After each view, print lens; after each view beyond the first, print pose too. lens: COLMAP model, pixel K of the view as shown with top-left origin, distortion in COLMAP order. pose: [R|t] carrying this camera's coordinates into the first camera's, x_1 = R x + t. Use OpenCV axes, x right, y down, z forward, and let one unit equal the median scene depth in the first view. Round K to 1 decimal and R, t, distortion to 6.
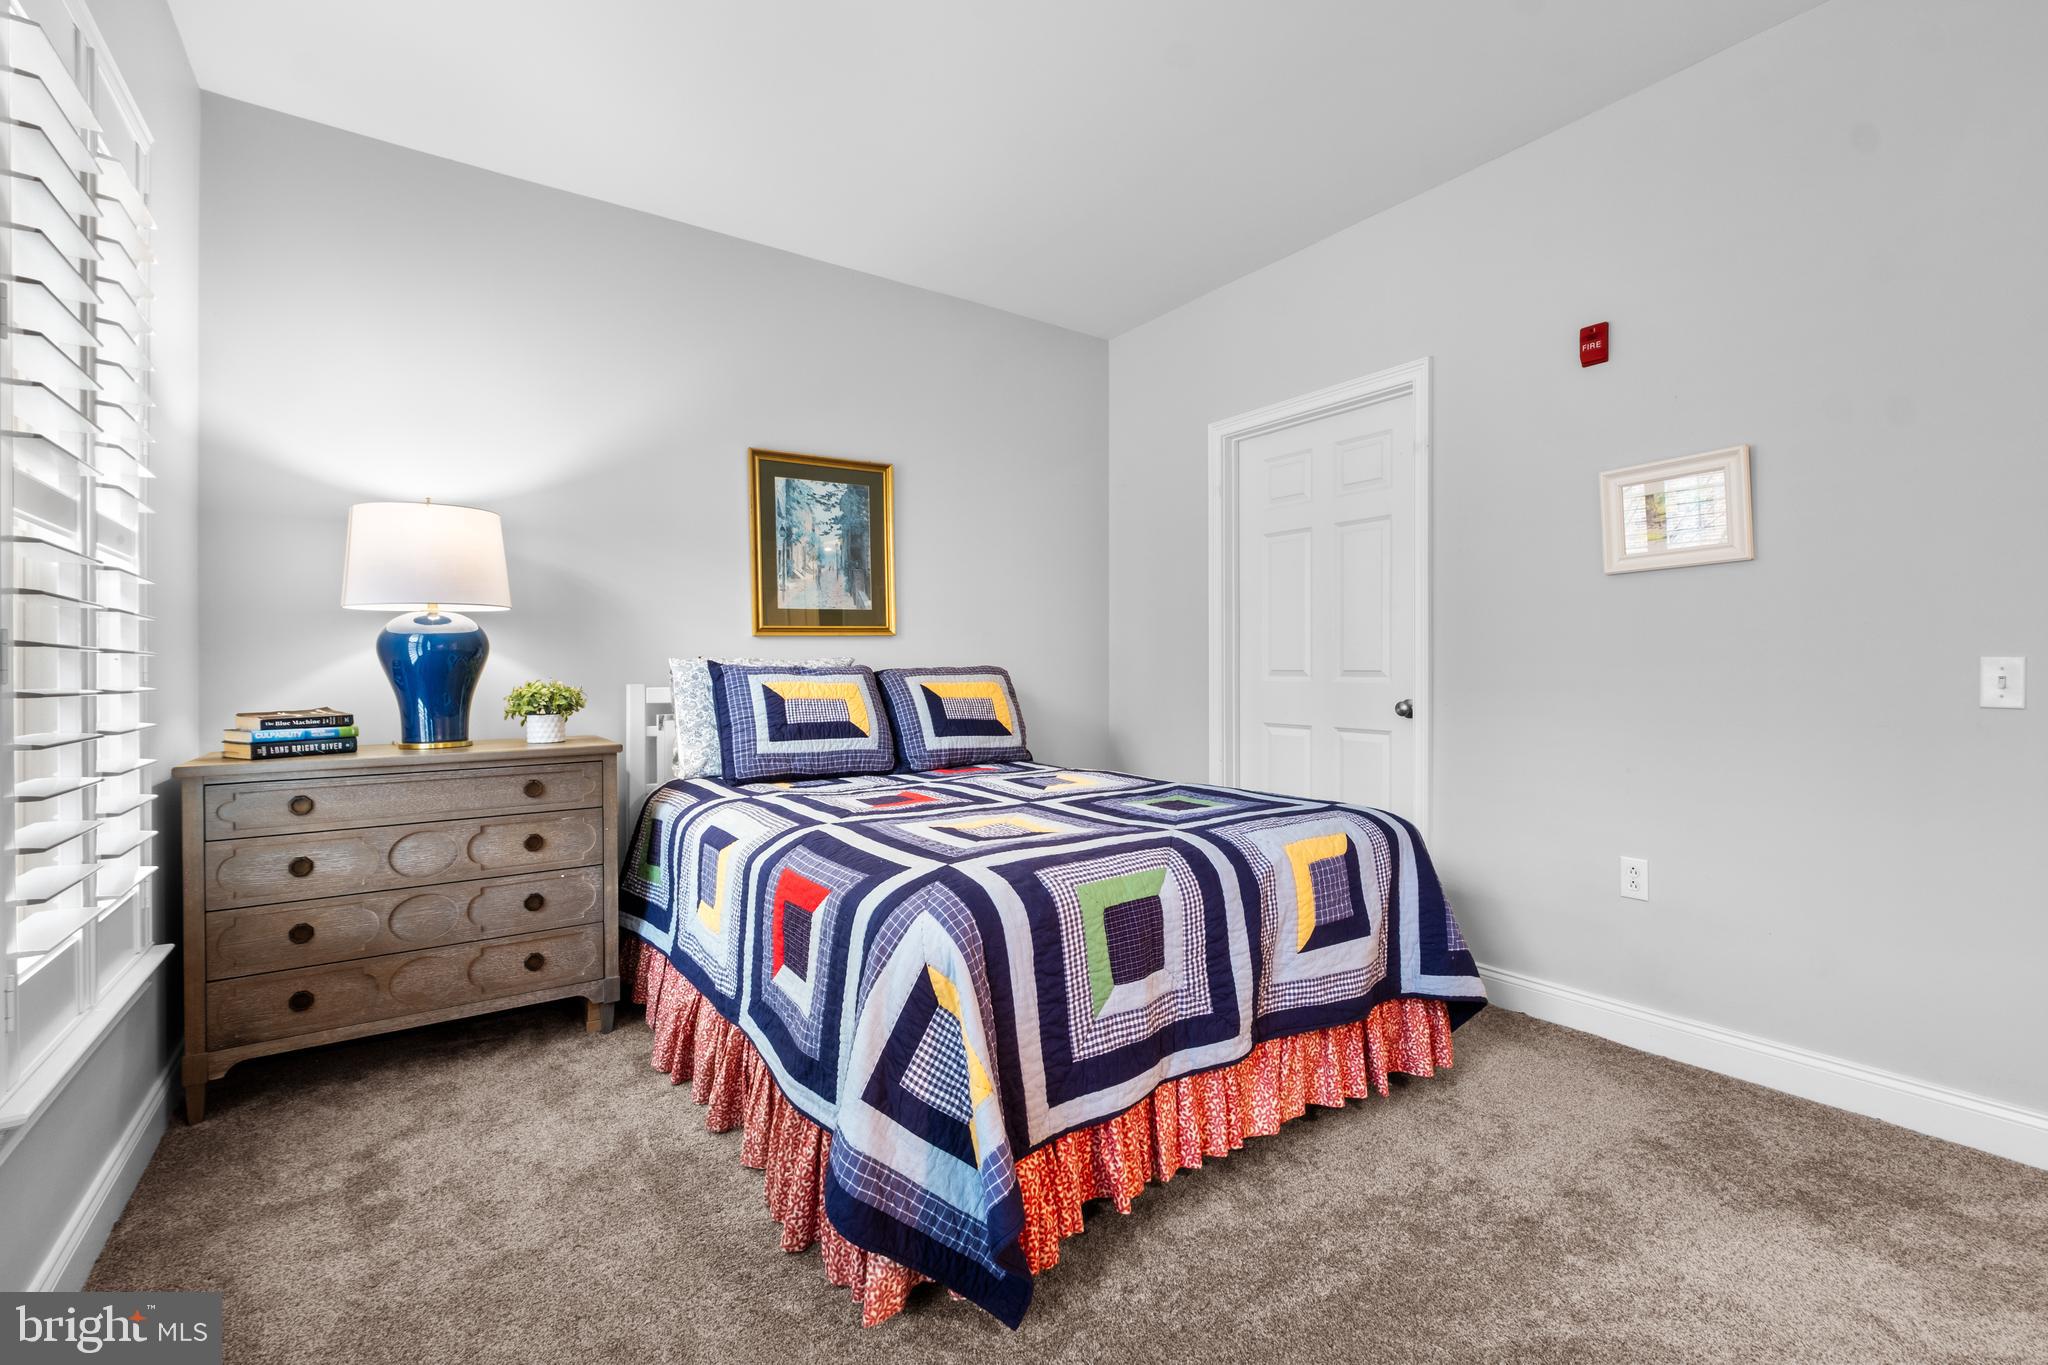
lens RADIAL K [[890.4, 0, 1028.0], [0, 890.4, 671.9], [0, 0, 1]] dist [0.006908, -0.006376]
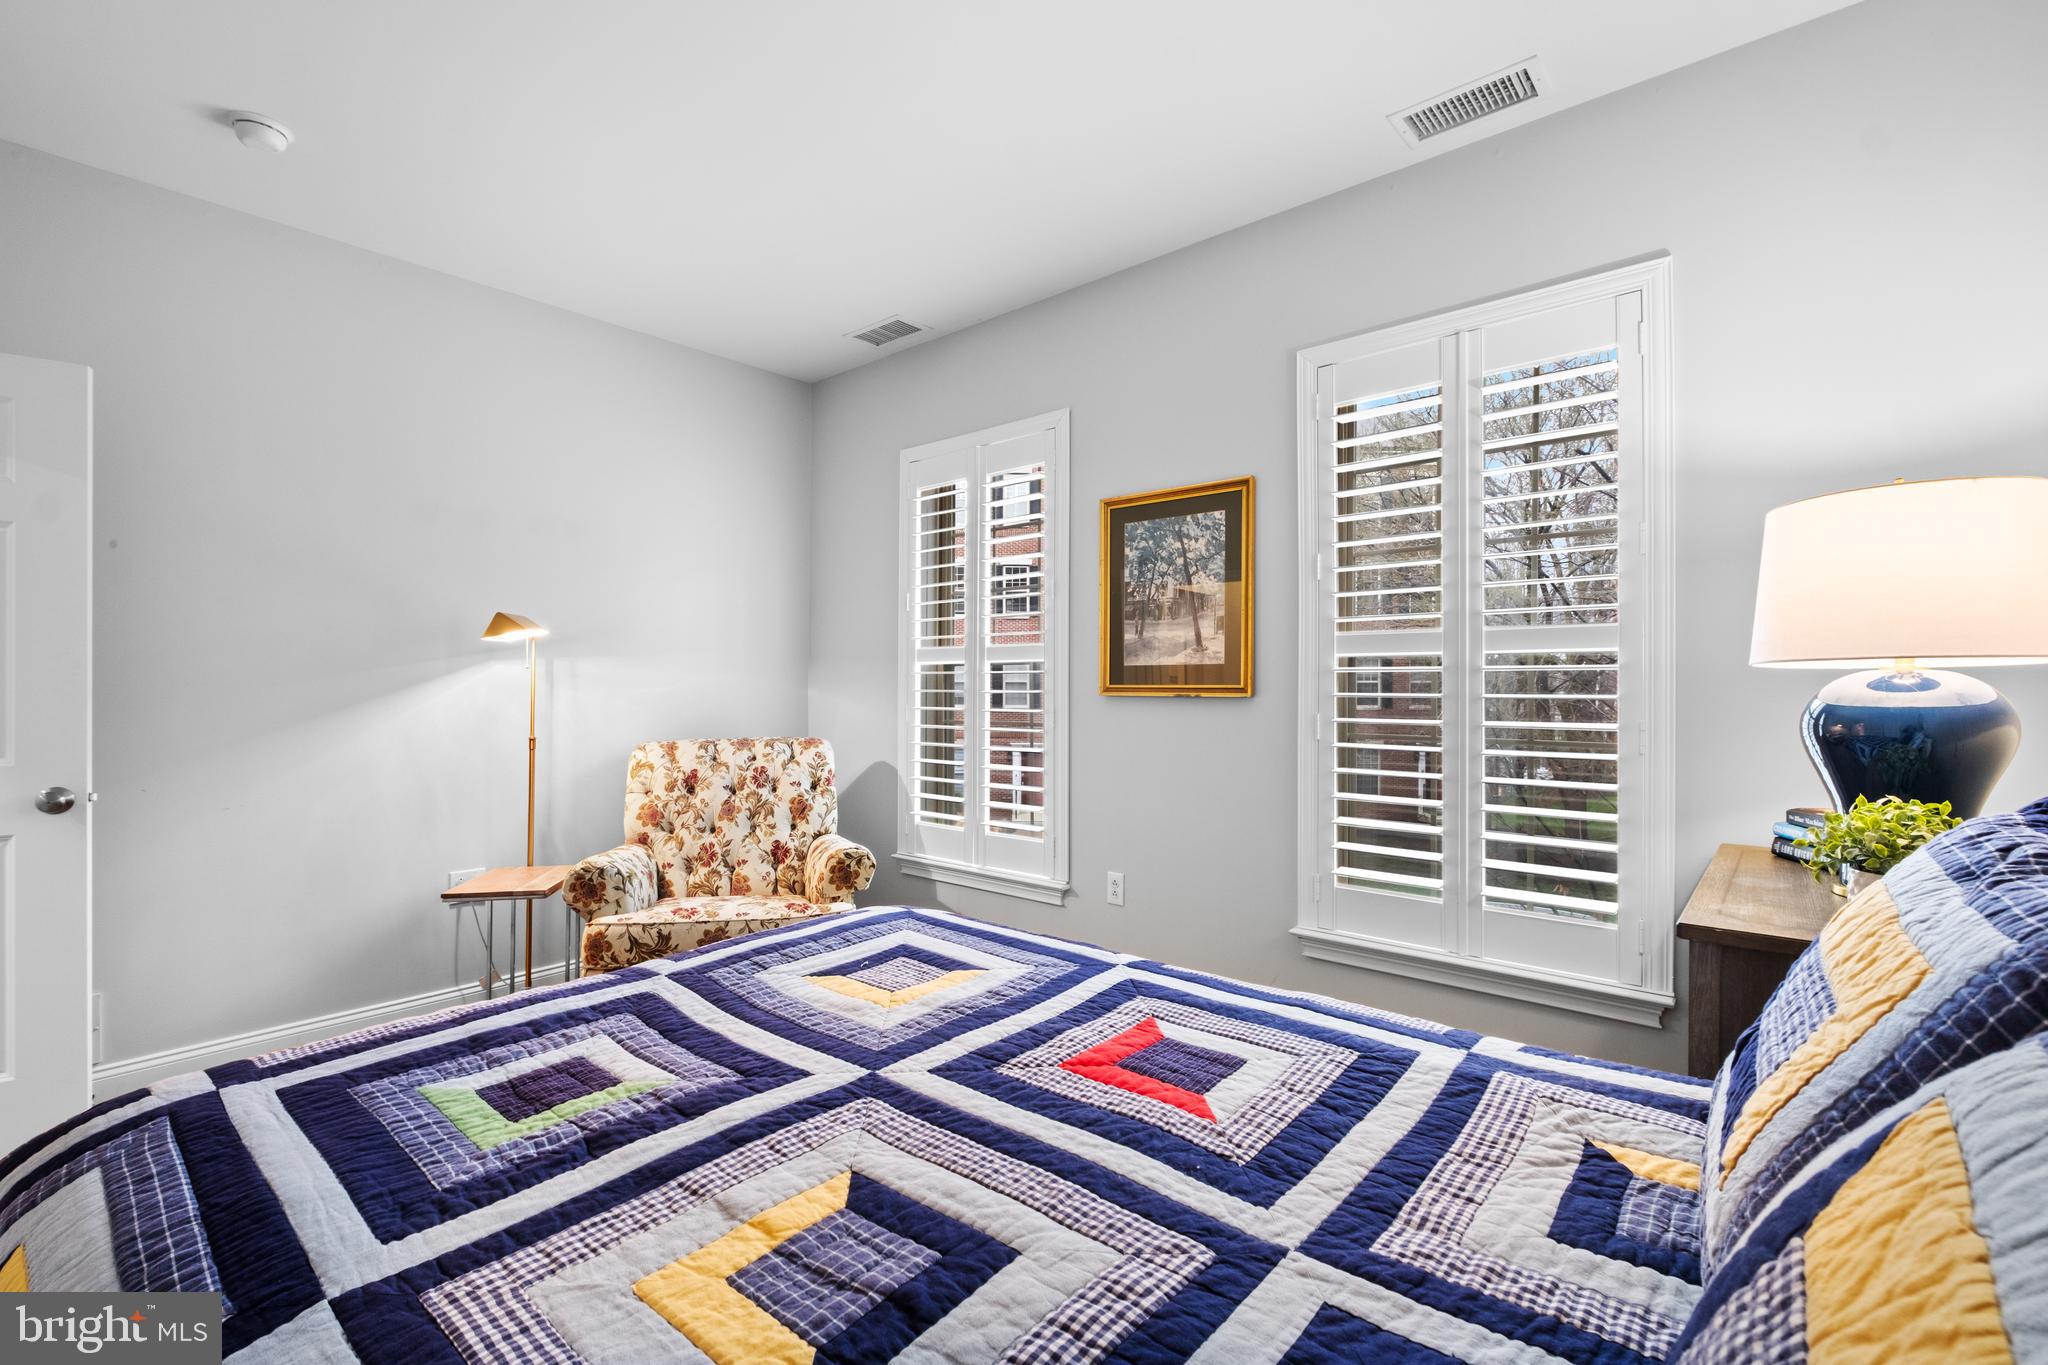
lens RADIAL K [[890.4, 0, 1021.7], [0, 890.4, 683.4], [0, 0, 1]] dist [0.006908, -0.006376]
pose [[-0.965192, 0.006029, -0.261472, 0.045736], [0.006737, 0.999976, -0.001810, -0.051998], [0.261455, -0.003509, -0.965209, 1.195113]]
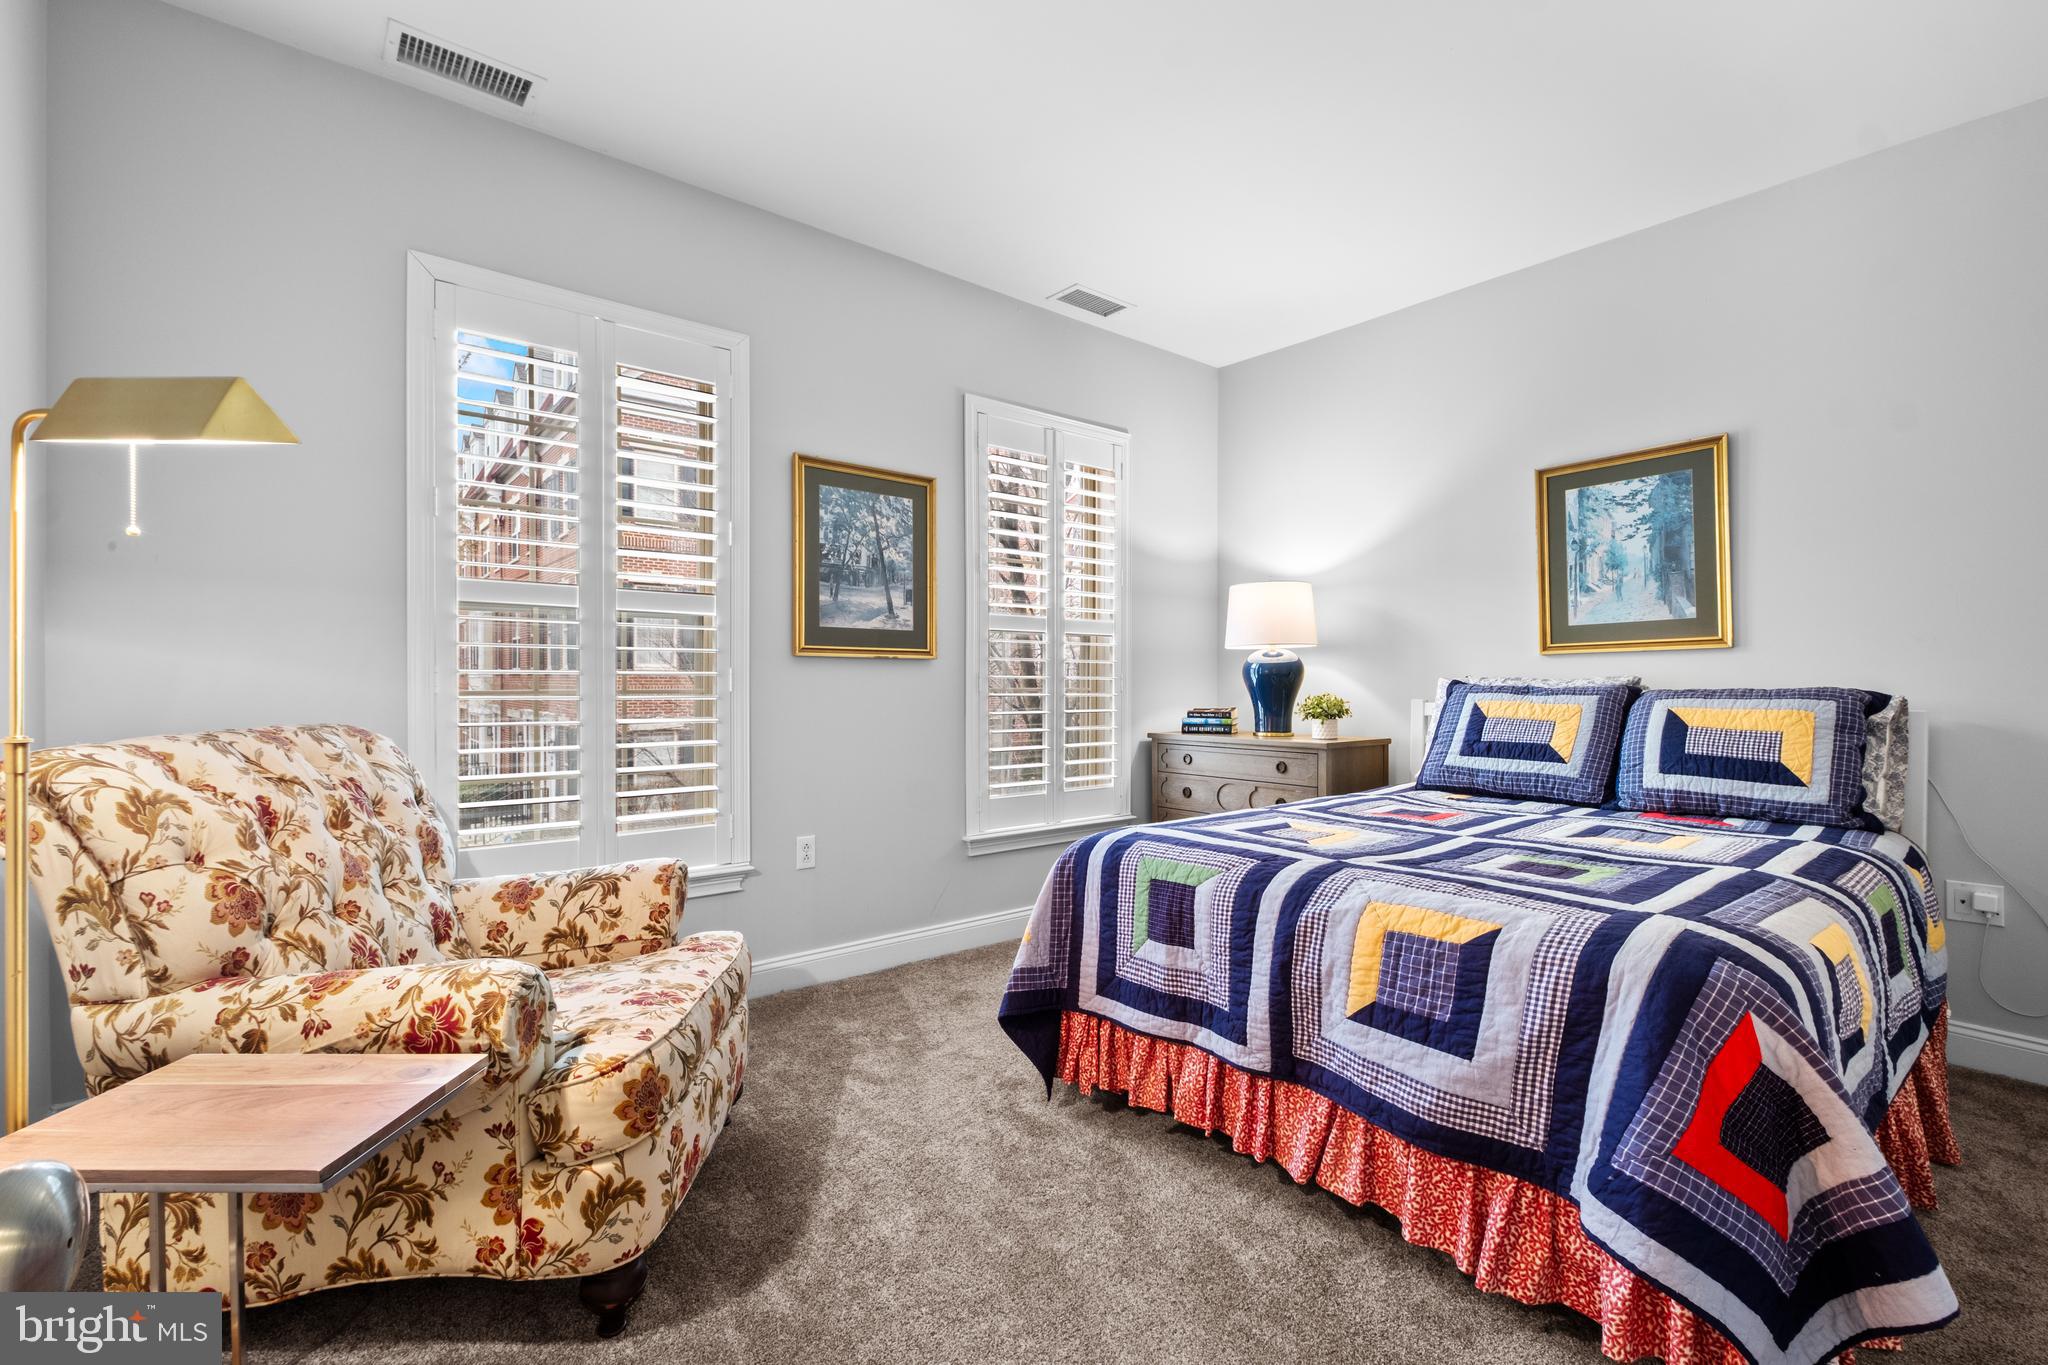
lens RADIAL K [[890.4, 0, 1026.0], [0, 890.4, 679.5], [0, 0, 1]] dist [0.006908, -0.006376]
pose [[0.084356, 0.005870, -0.996418, 0.720531], [-0.002764, 0.999980, 0.005657, -0.018165], [0.996432, 0.002277, 0.084370, 0.370772]]
